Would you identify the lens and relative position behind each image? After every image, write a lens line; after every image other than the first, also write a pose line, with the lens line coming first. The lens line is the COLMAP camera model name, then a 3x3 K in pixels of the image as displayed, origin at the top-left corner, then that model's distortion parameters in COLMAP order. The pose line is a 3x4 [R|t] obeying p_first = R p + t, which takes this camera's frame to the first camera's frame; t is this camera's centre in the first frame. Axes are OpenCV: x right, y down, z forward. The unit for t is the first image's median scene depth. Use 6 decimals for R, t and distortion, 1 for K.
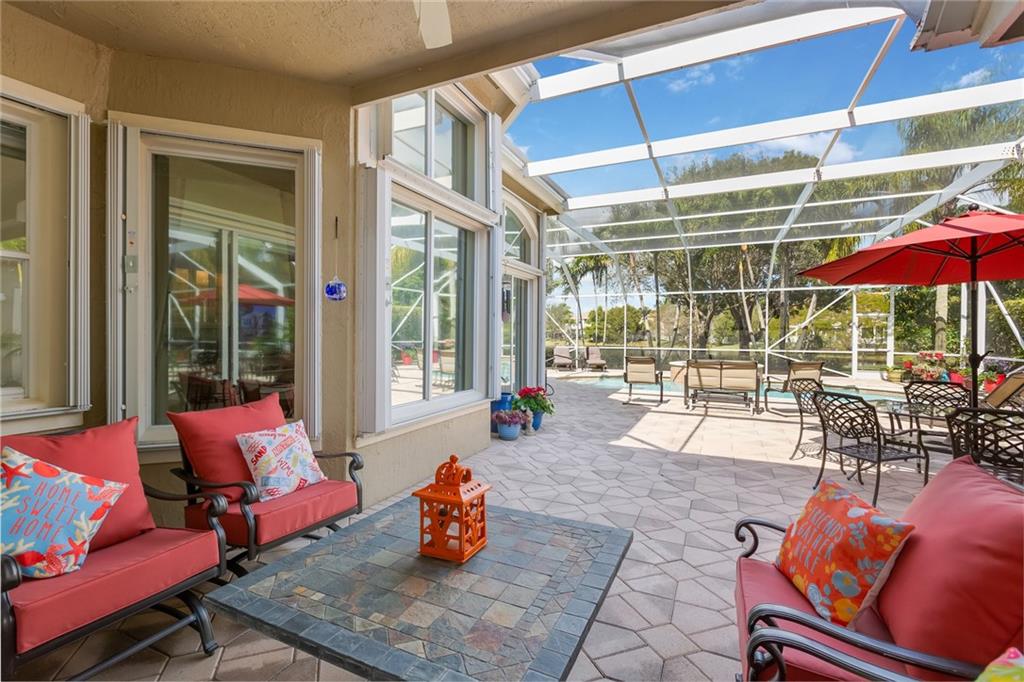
lens RADIAL K [[456.5, 0, 507.8], [0, 456.5, 340.4], [0, 0, 1]] dist [0.003281, -0.000663]
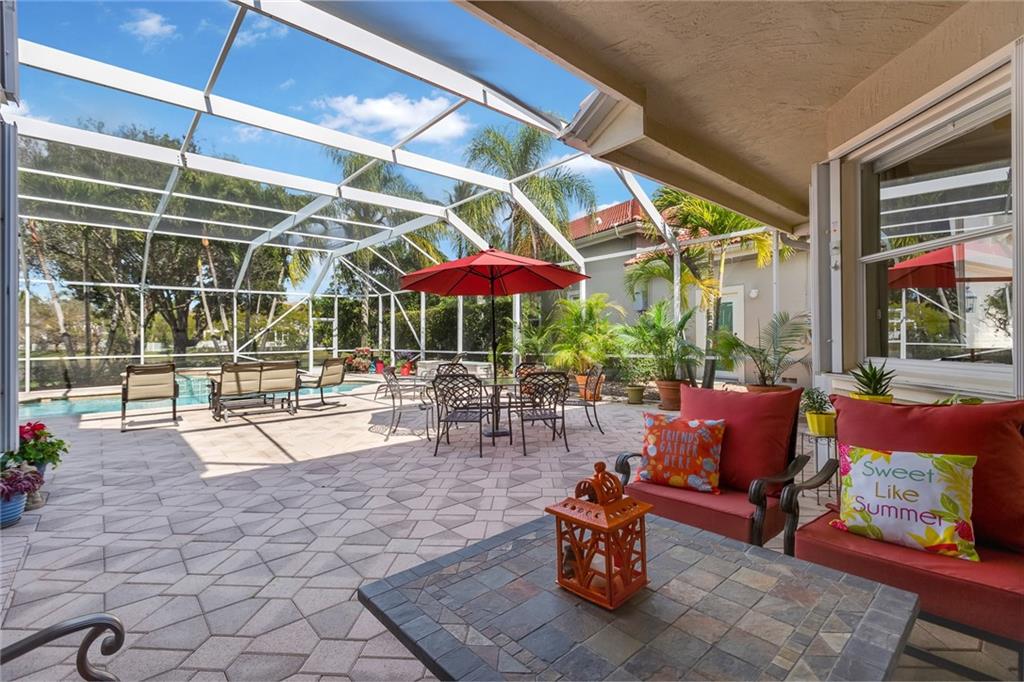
lens RADIAL K [[456.5, 0, 503.8], [0, 456.5, 337.6], [0, 0, 1]] dist [0.003281, -0.000663]
pose [[0.391417, -0.009475, 0.920165, -0.186759], [0.026474, 0.999649, -0.000968, 0.008792], [-0.919833, 0.024740, 0.391530, 0.177827]]
